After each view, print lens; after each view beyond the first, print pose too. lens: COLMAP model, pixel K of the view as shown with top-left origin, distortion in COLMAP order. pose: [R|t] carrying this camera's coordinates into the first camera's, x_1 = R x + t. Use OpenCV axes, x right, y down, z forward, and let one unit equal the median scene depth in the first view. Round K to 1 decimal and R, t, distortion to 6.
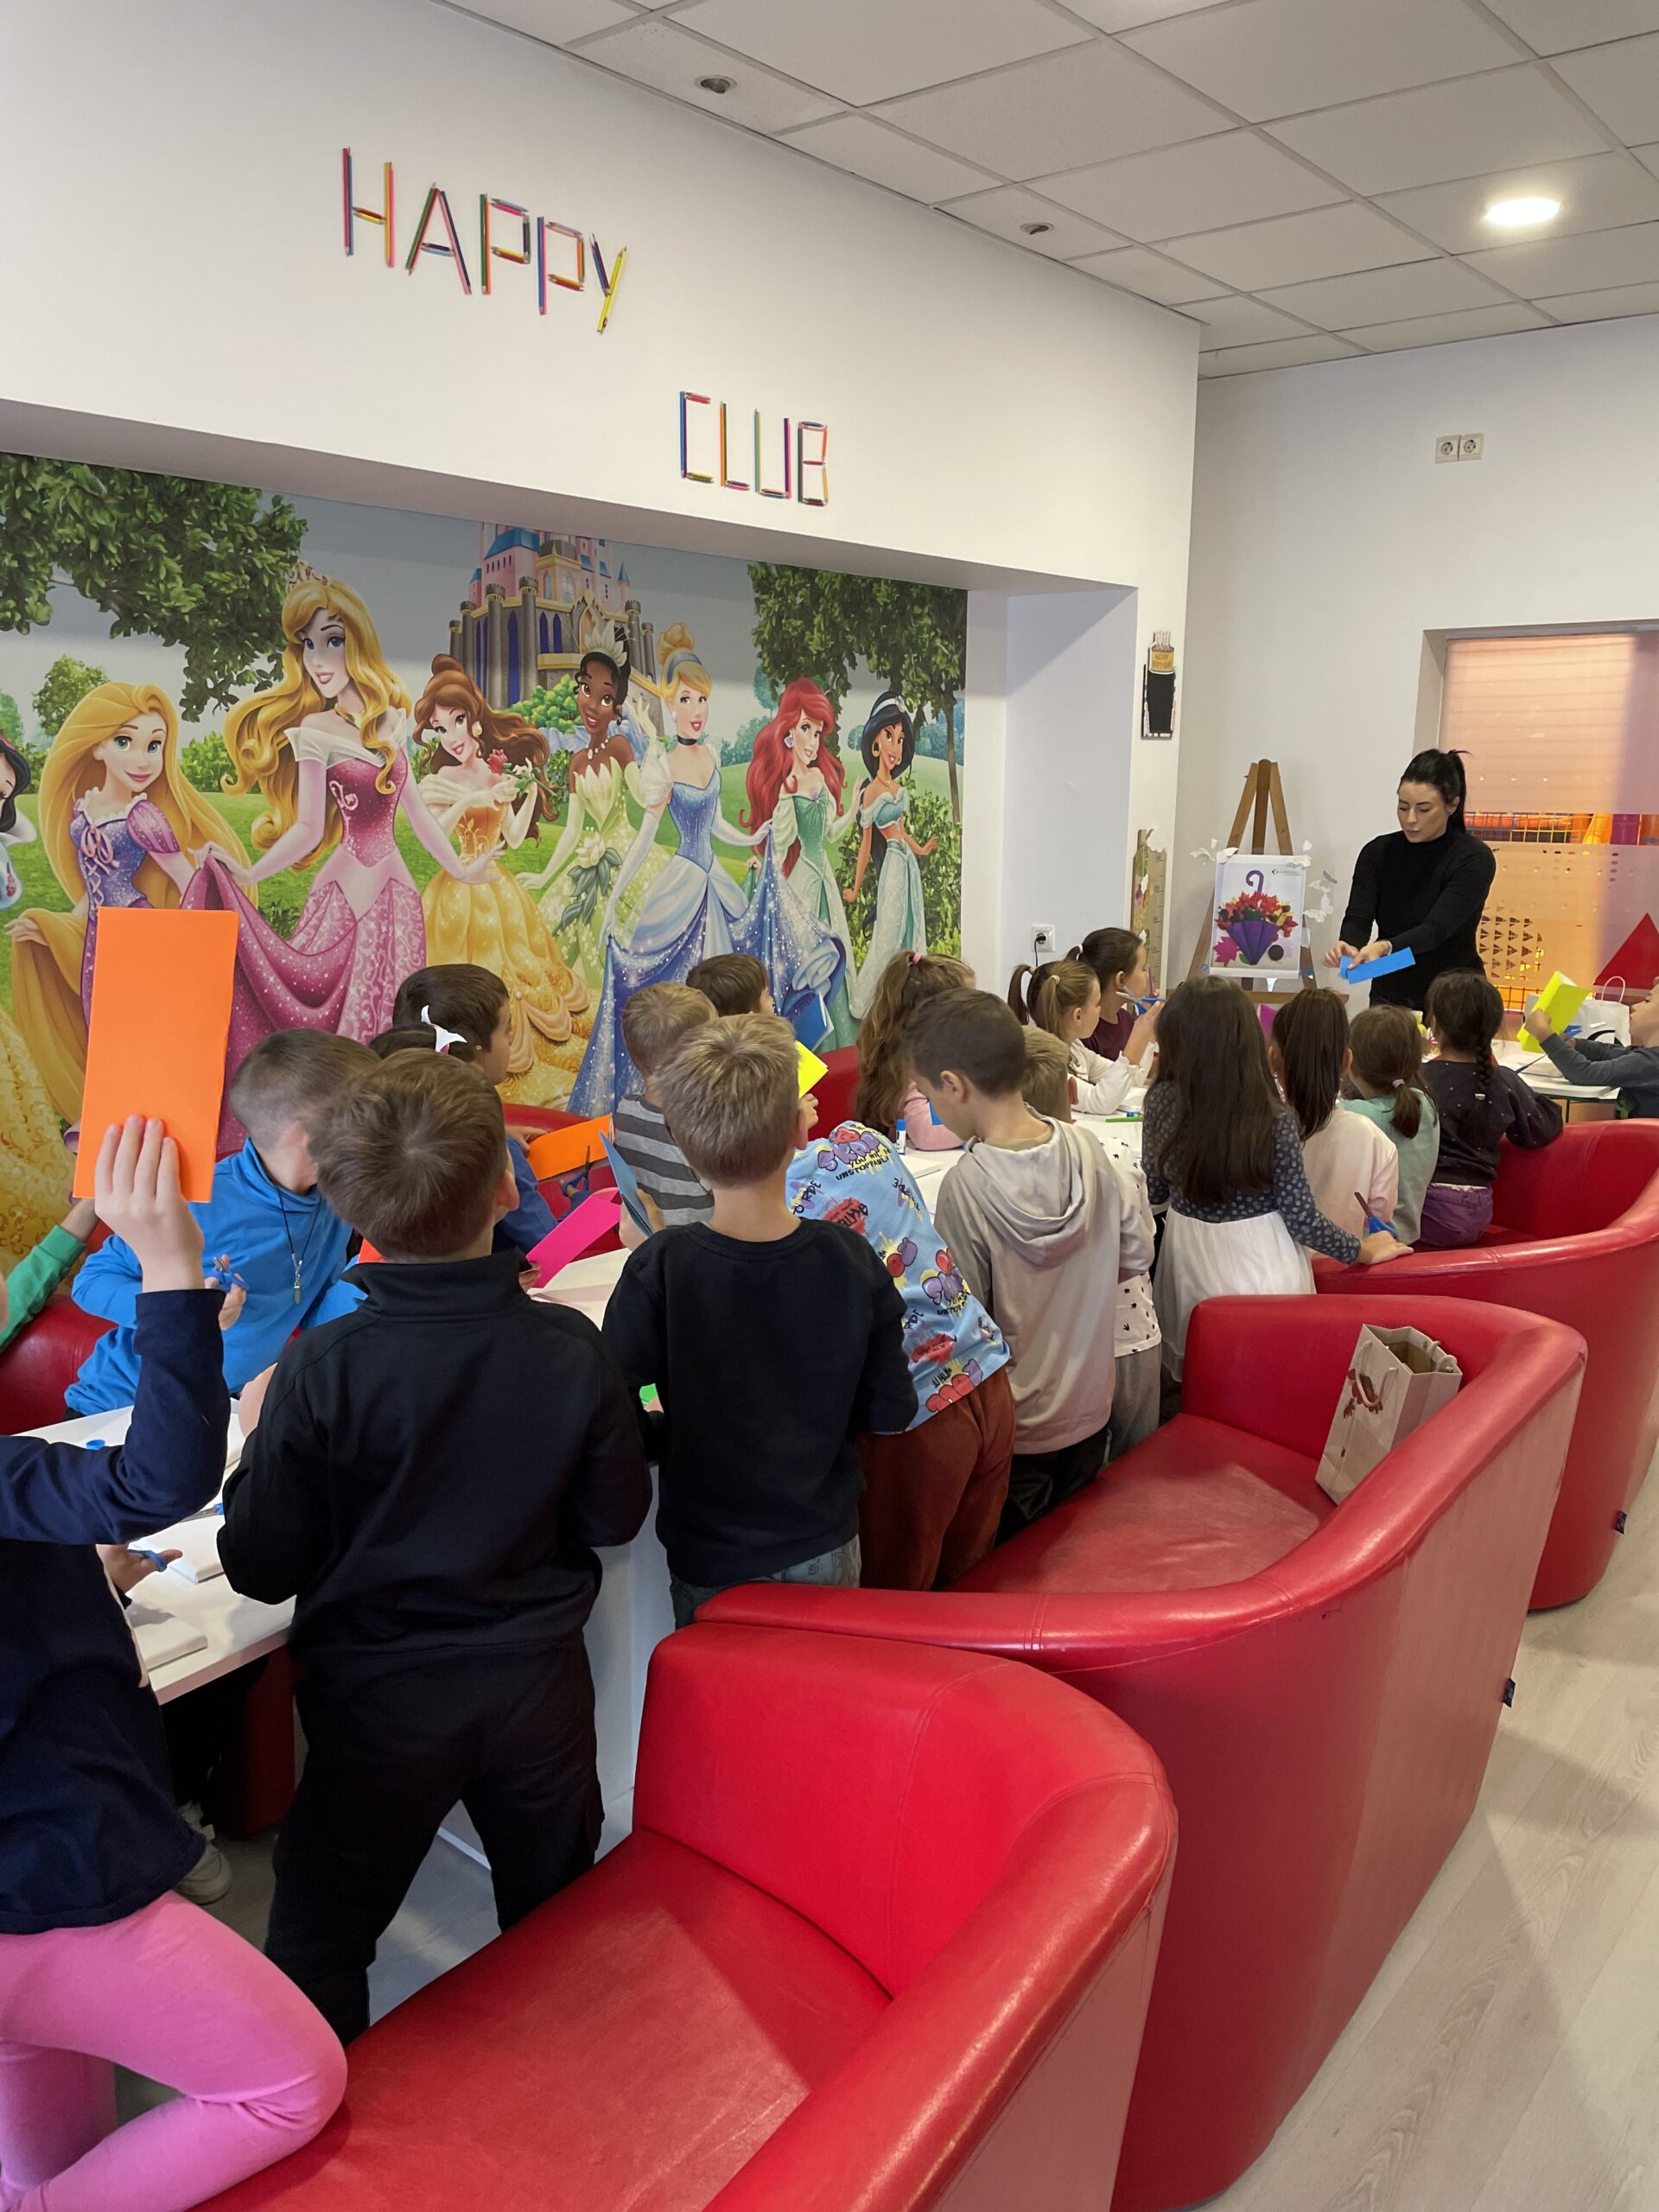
lens RADIAL K [[1694.1, 0, 838.3], [0, 1694.1, 1113.8], [0, 0, 1]] dist [0.091005, -0.123758]
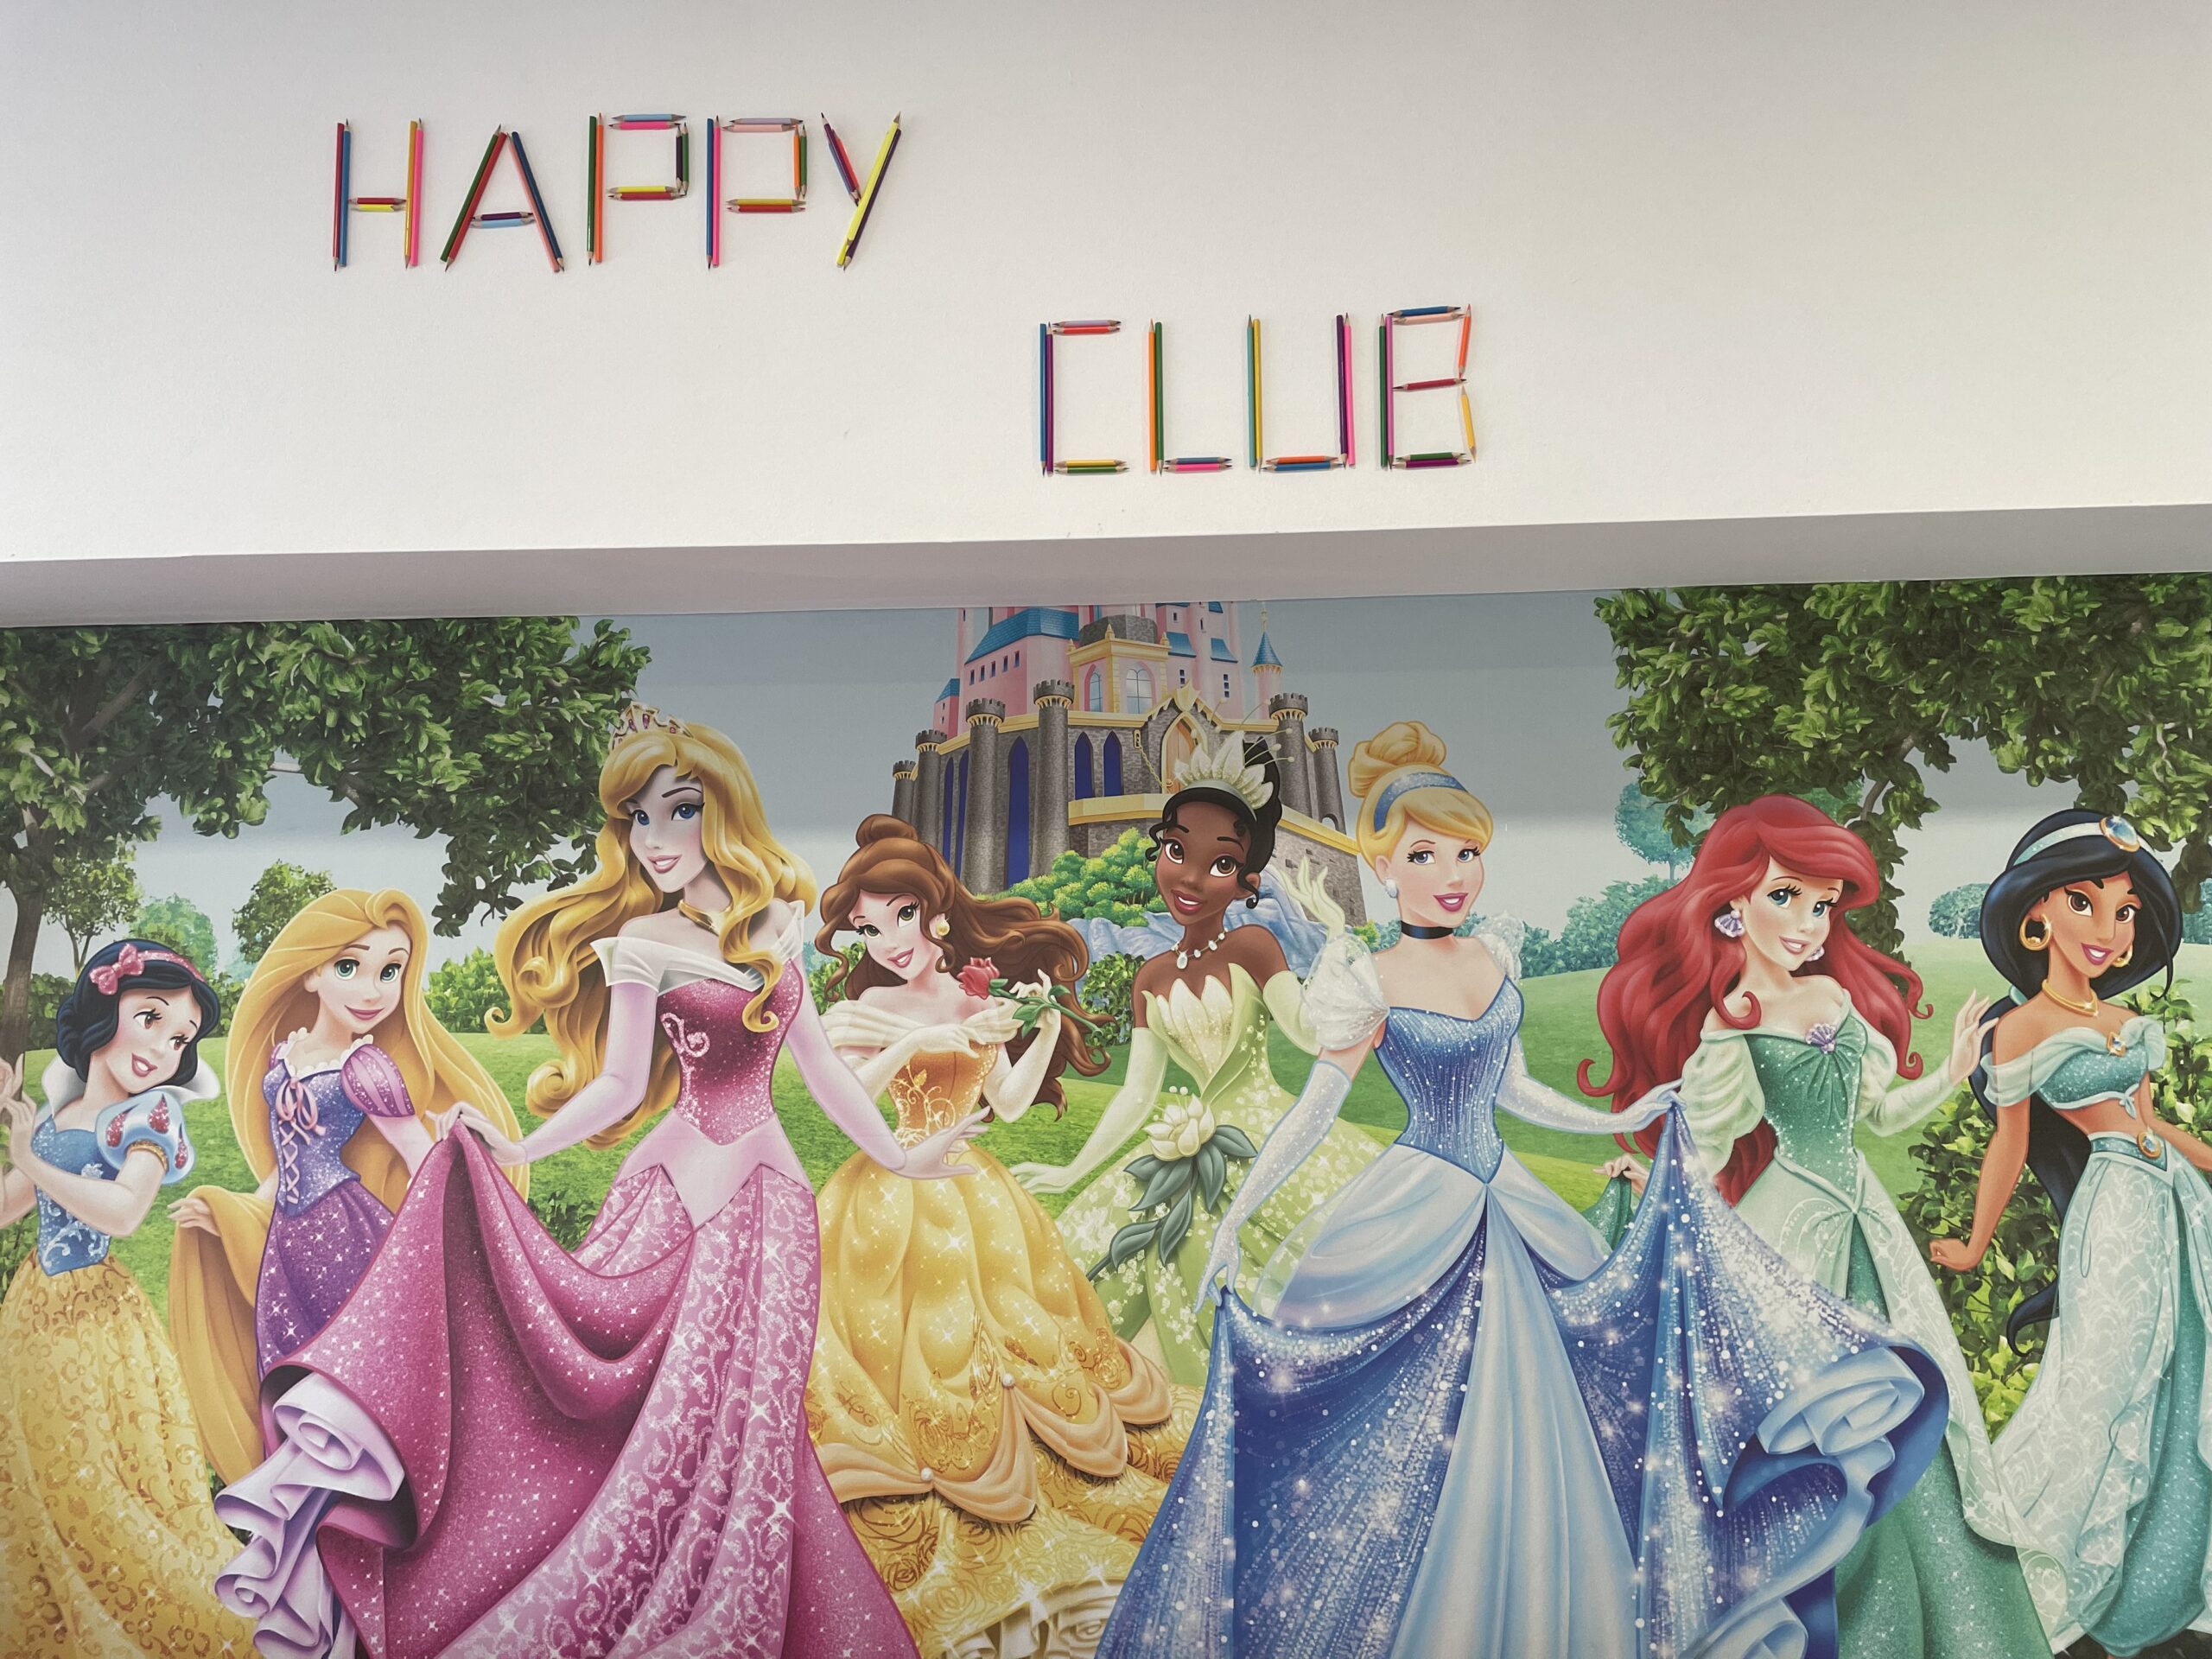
lens RADIAL K [[1694.1, 0, 1125.6], [0, 1694.1, 808.6], [0, 0, 1]] dist [0.091005, -0.123758]
pose [[0.585387, -0.058223, -0.808661, 0.314510], [-0.145837, 0.973587, -0.175668, -0.163949], [0.797530, 0.220766, 0.561434, 0.678963]]
